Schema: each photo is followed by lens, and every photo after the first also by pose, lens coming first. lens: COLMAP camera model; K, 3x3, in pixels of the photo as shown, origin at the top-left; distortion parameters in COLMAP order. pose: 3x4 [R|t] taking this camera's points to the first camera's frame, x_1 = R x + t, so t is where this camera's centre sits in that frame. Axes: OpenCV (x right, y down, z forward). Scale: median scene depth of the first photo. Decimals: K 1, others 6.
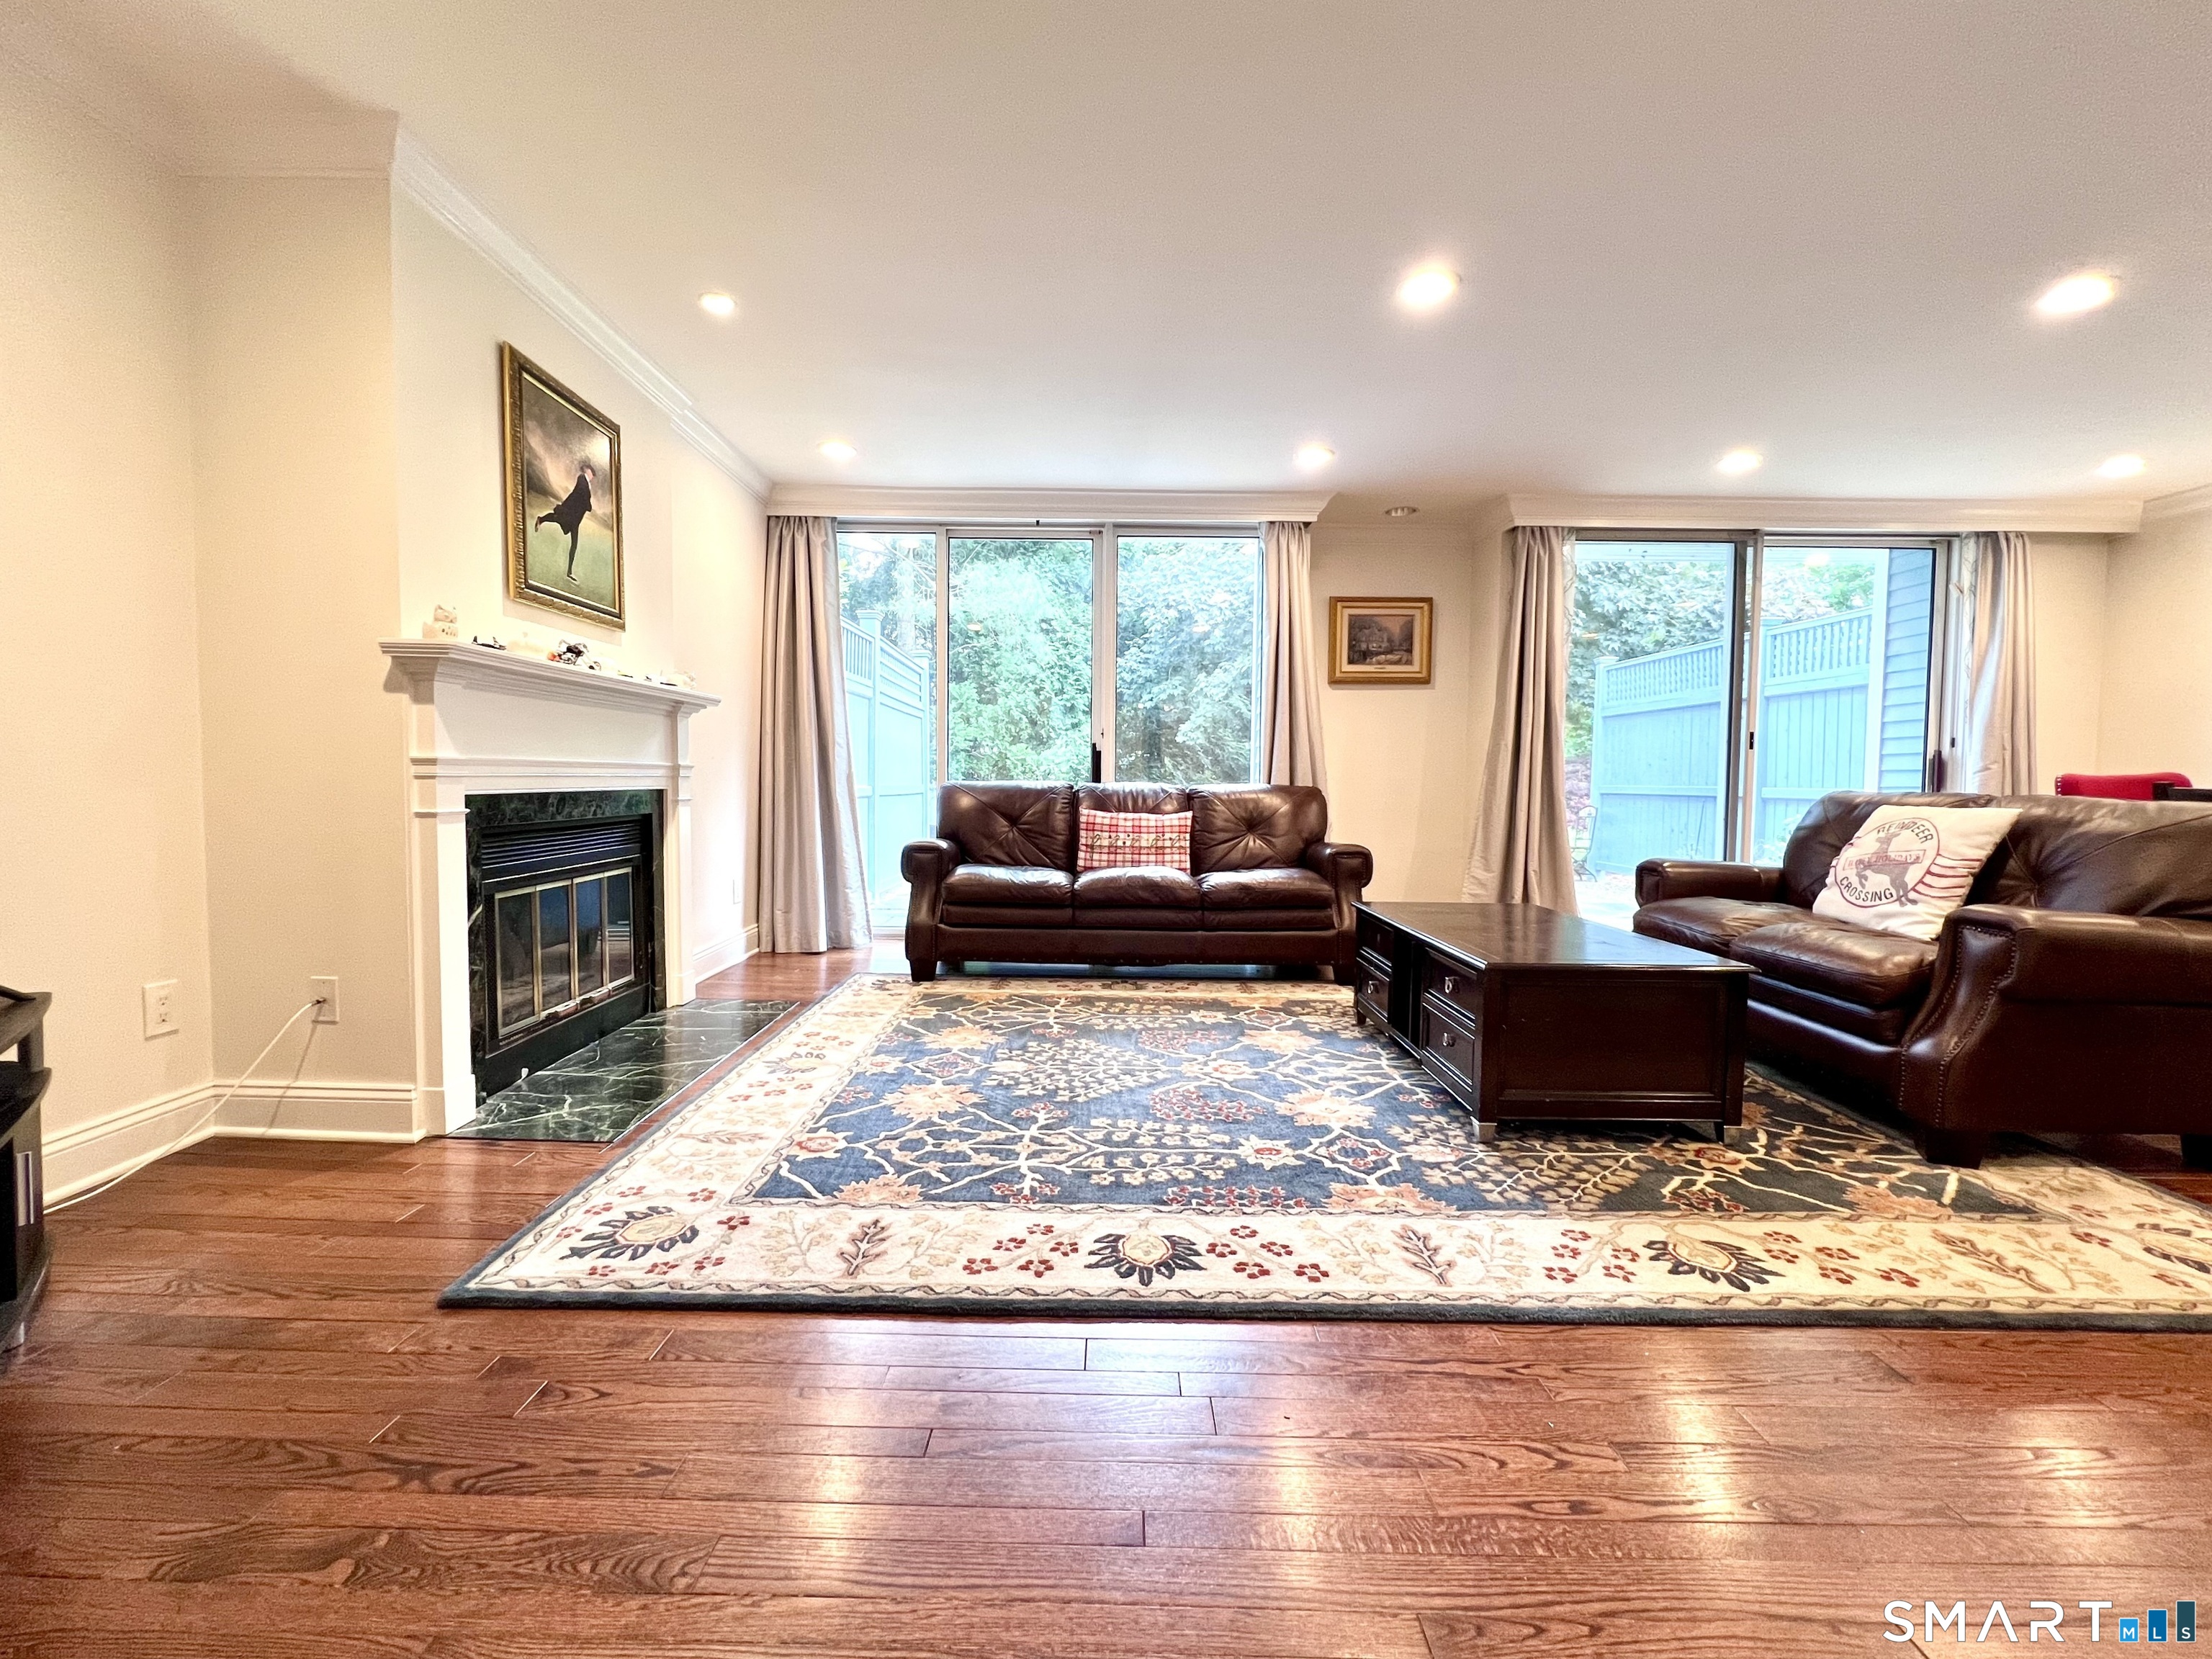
lens RADIAL K [[920.2, 0, 1098.3], [0, 920.2, 820.7], [0, 0, 1]] dist [-0.004161, 0.000258]
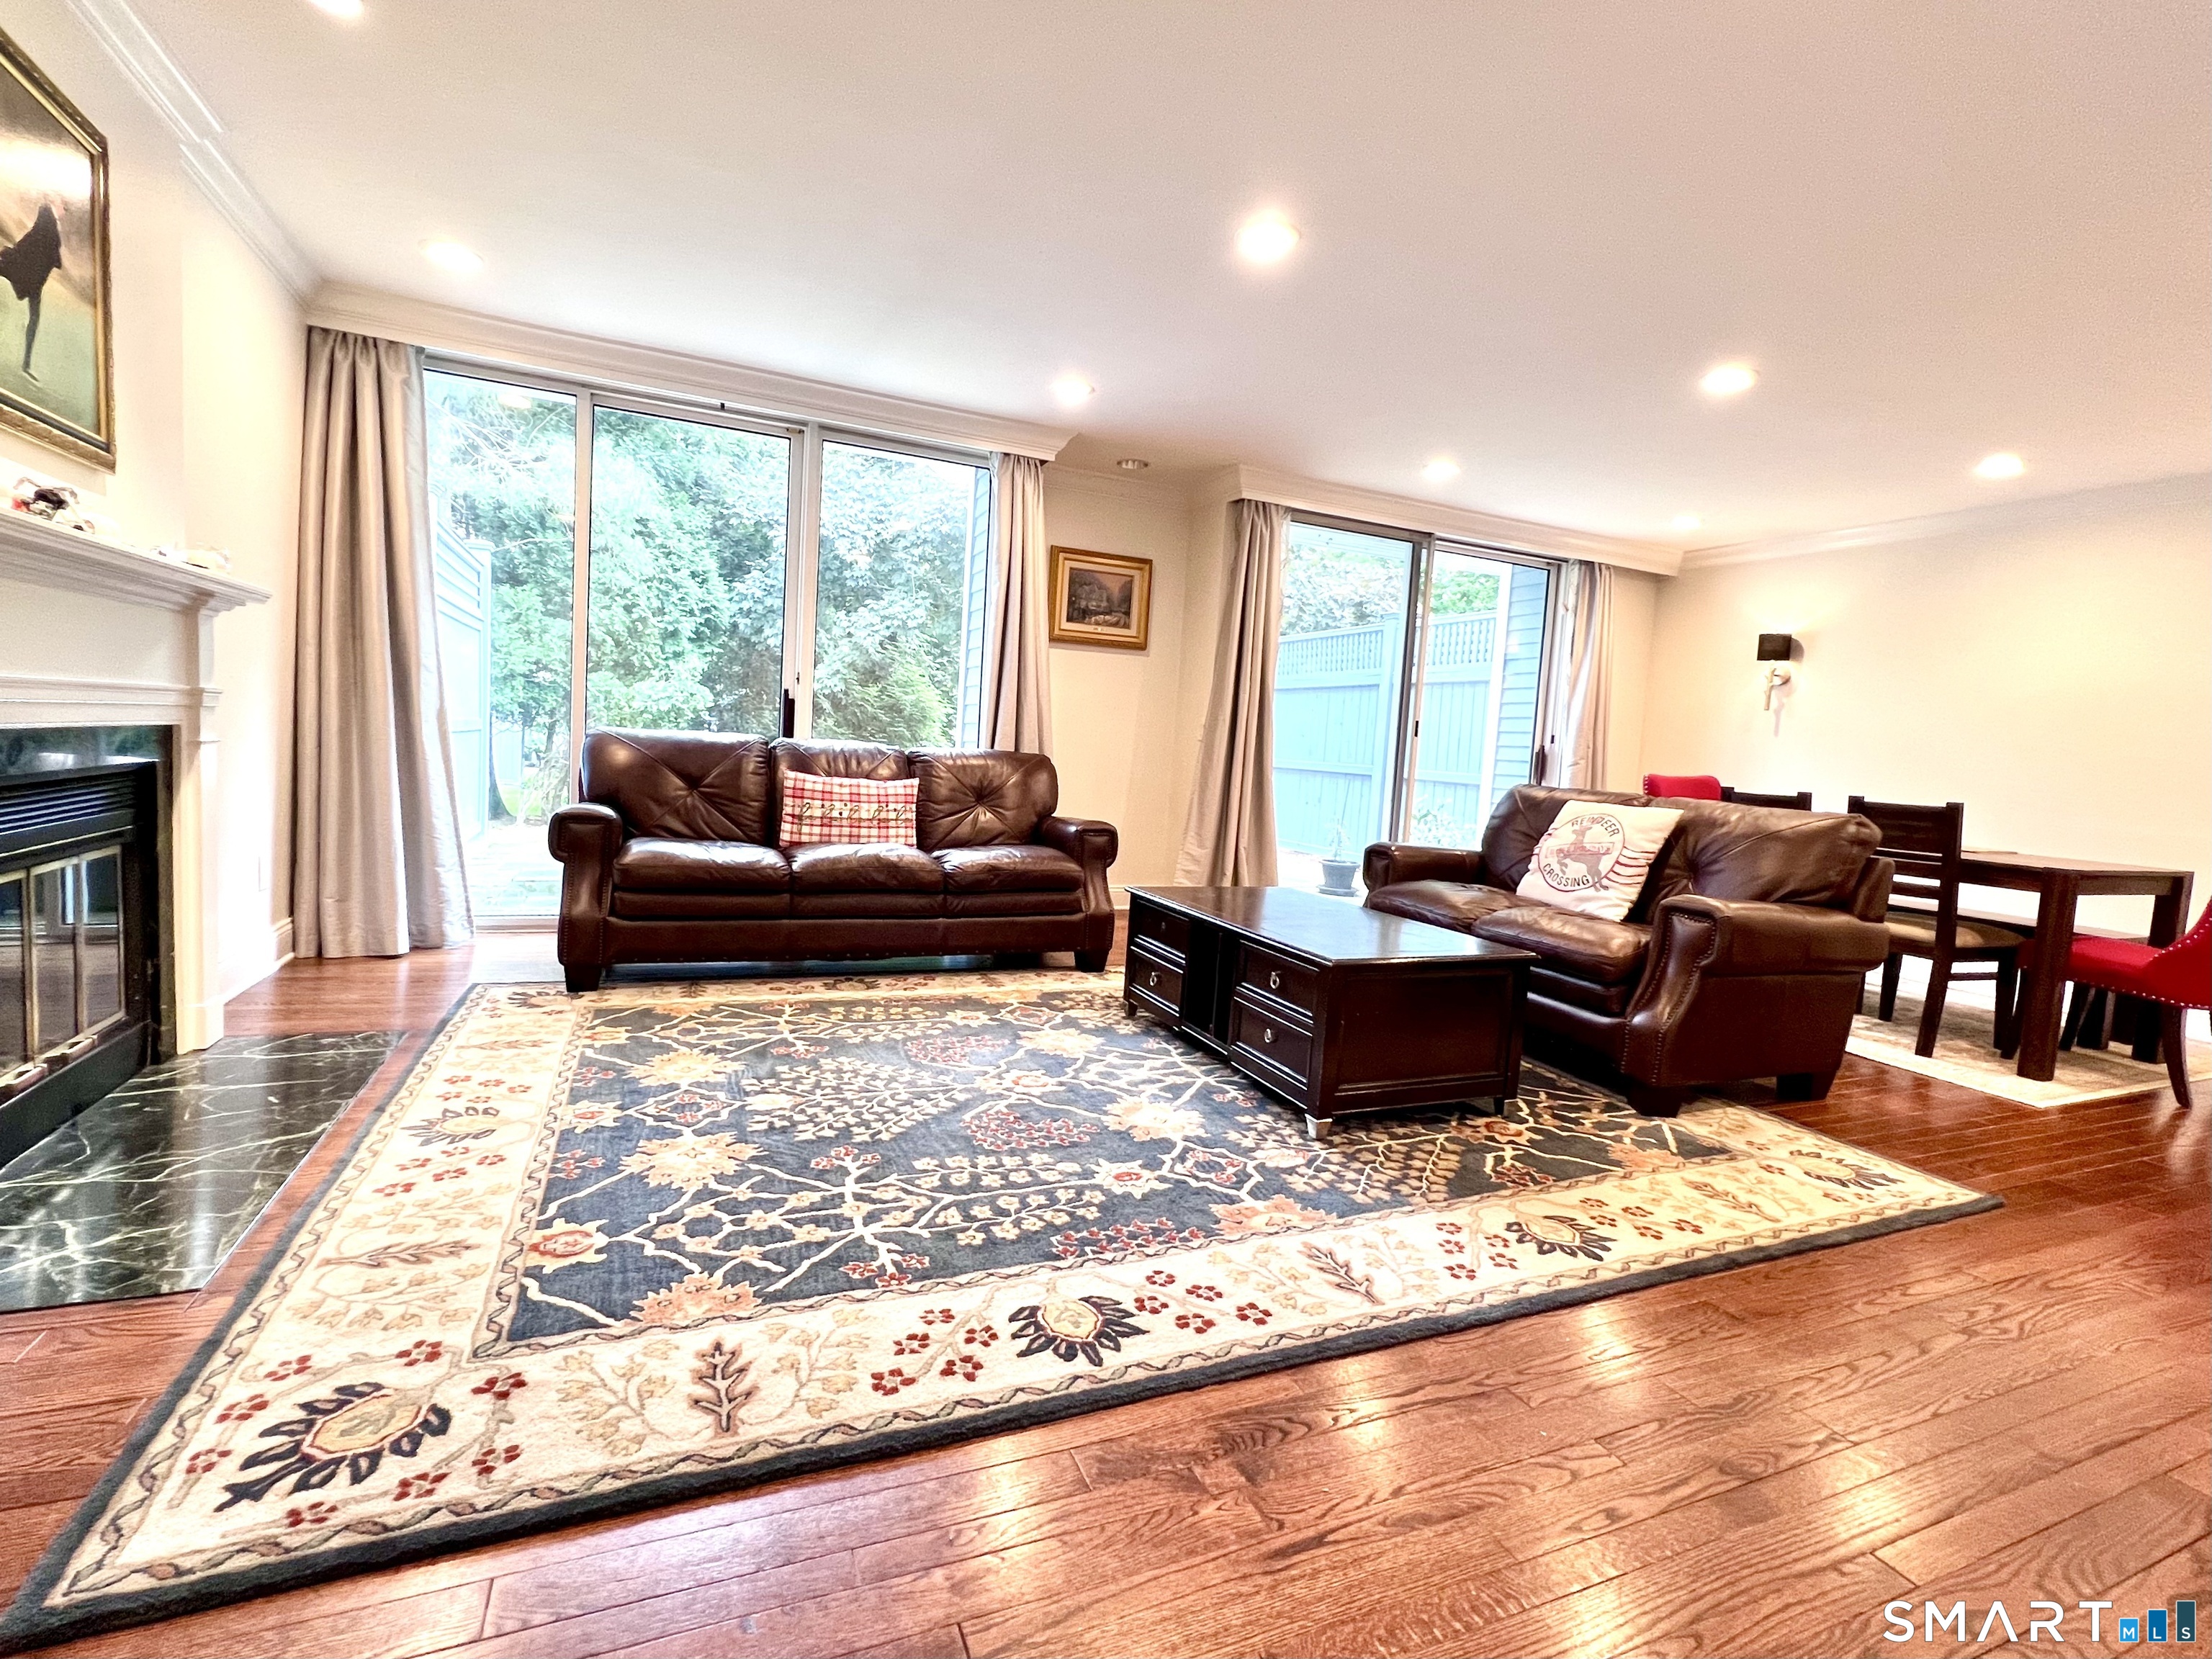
lens RADIAL K [[1007.6, 0, 1101.7], [0, 1007.6, 820.8], [0, 0, 1]] dist [-0.003872, 0.001497]
pose [[0.915523, 0.016424, 0.401930, -0.201096], [-0.035272, 0.998595, 0.039538, -0.023067], [-0.400716, -0.050375, 0.914816, 0.101750]]
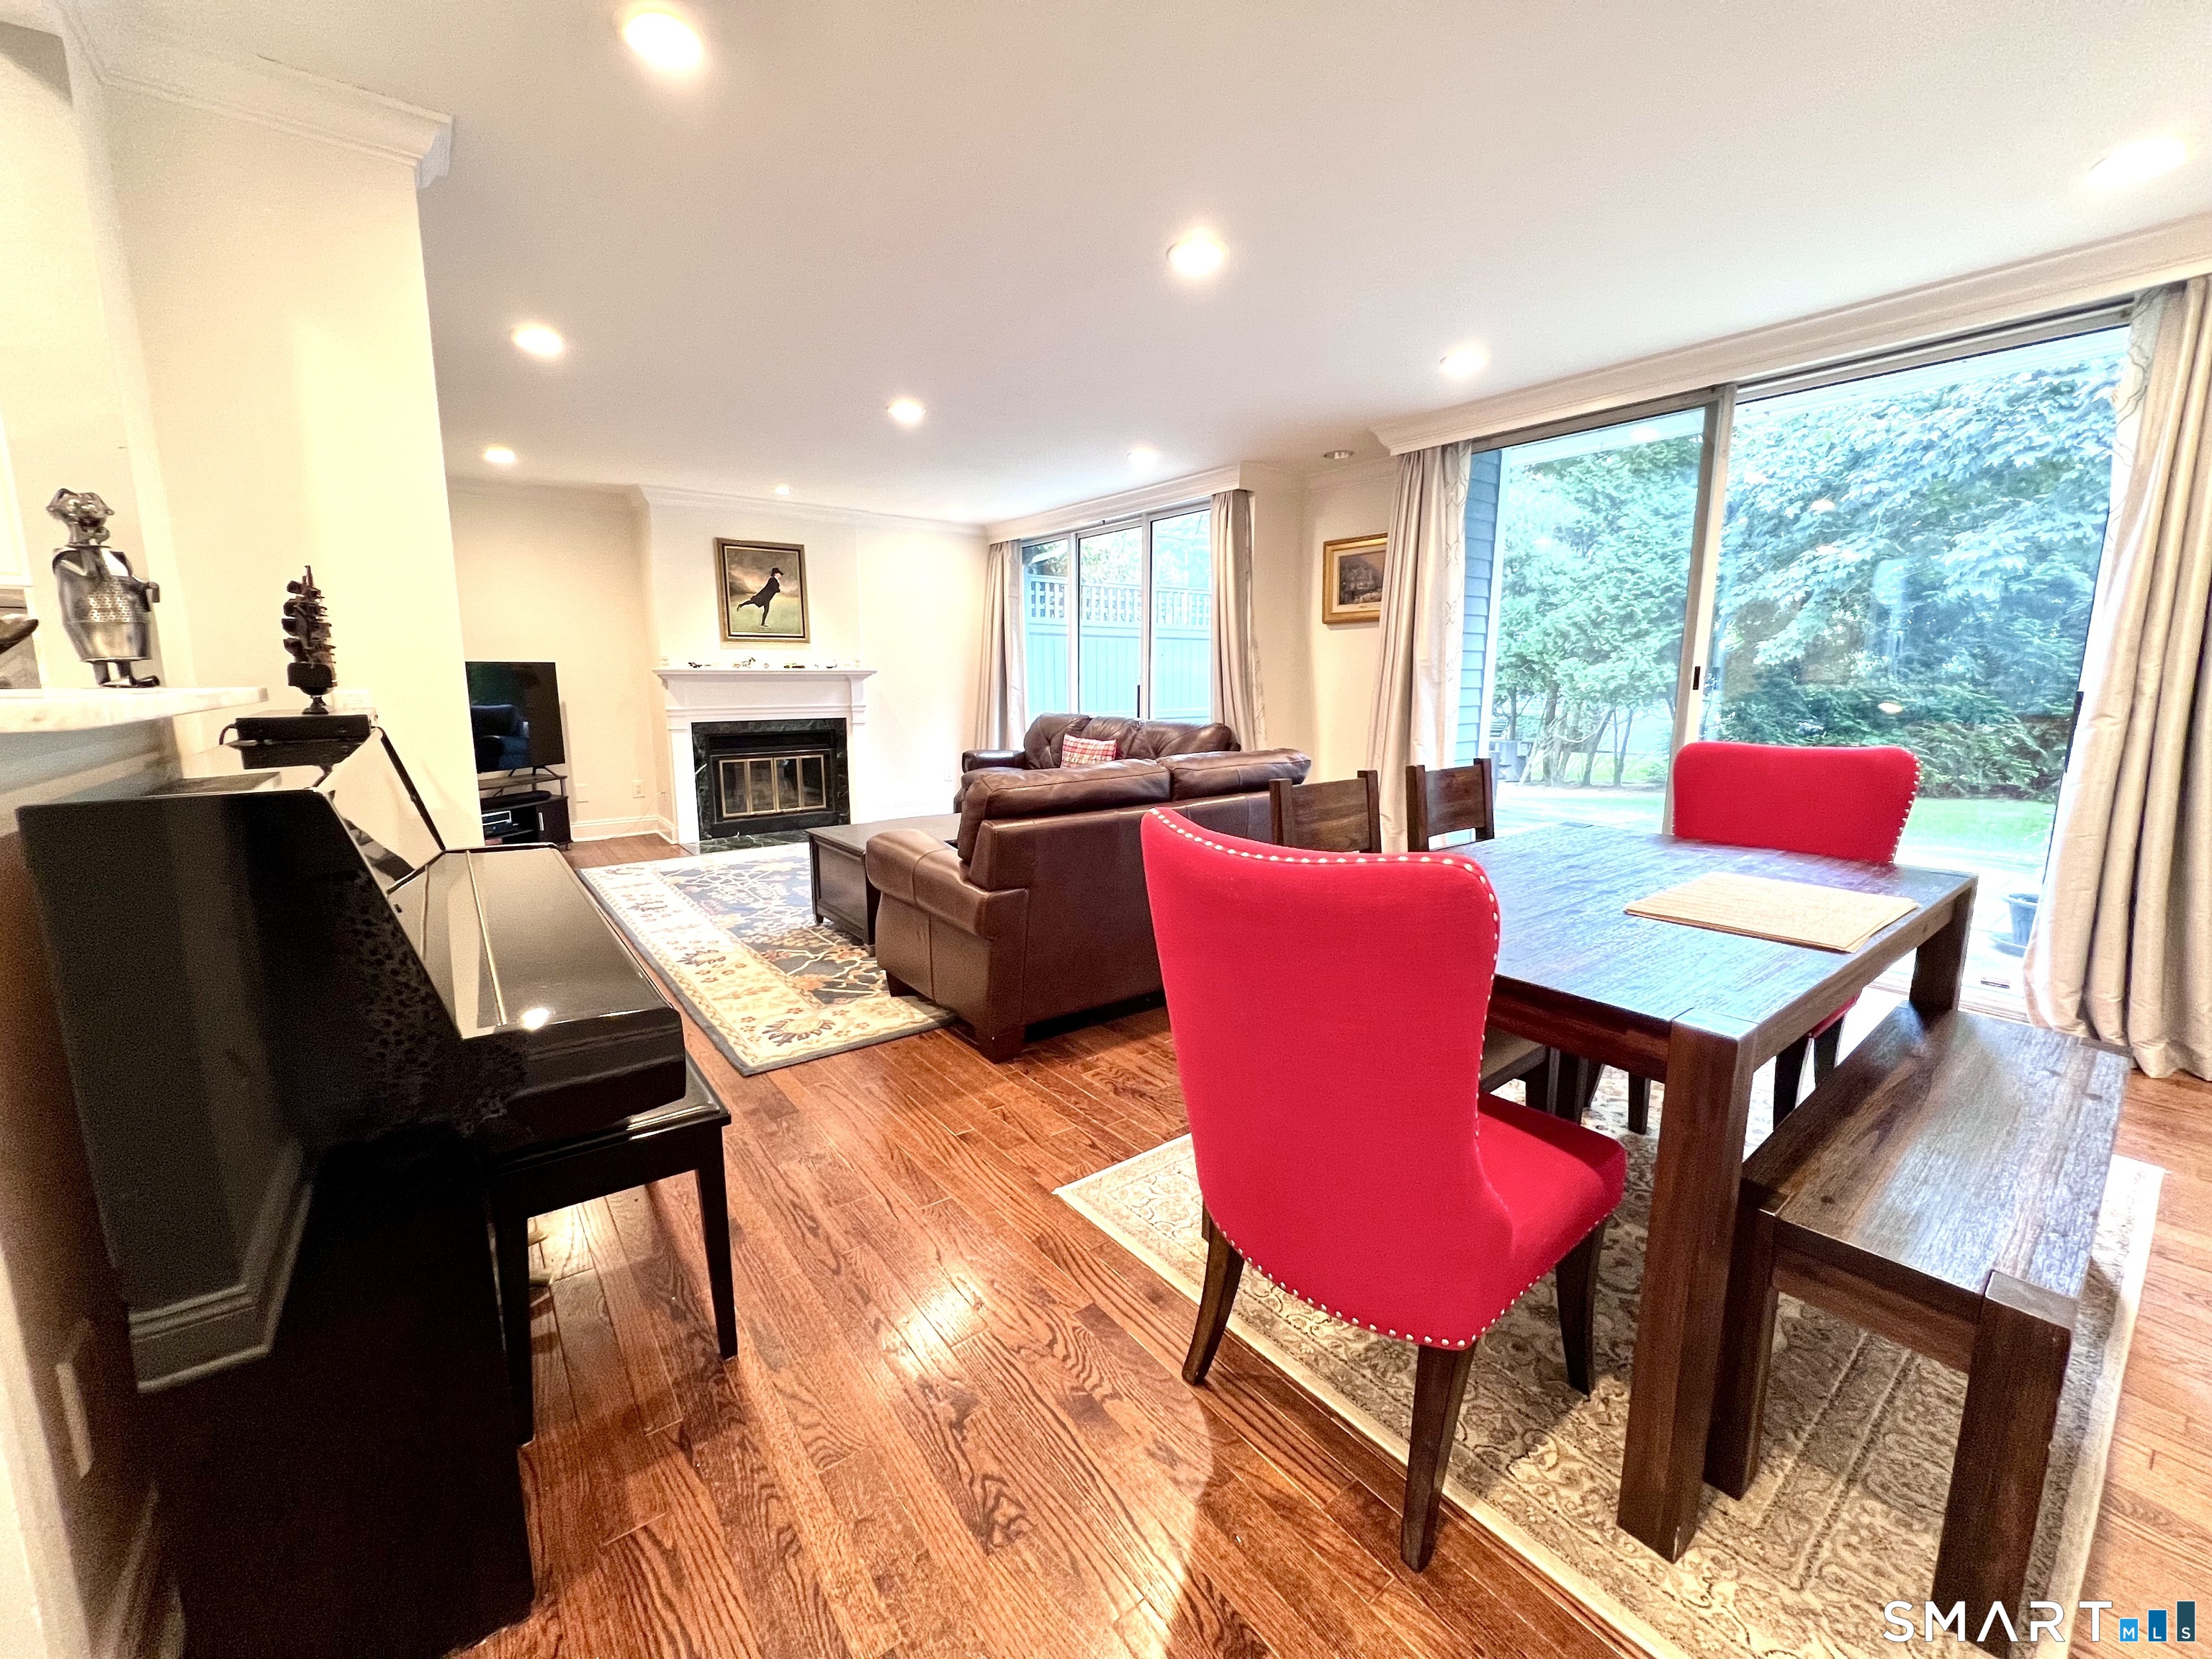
lens RADIAL K [[890.0, 0, 1099.1], [0, 890.0, 820.2], [0, 0, 1]] dist [-0.001947, 0.000352]
pose [[0.609951, 0.114829, -0.784075, 1.854331], [-0.029892, 0.992075, 0.122038, -0.084788], [0.791875, -0.051000, 0.608550, 0.307849]]
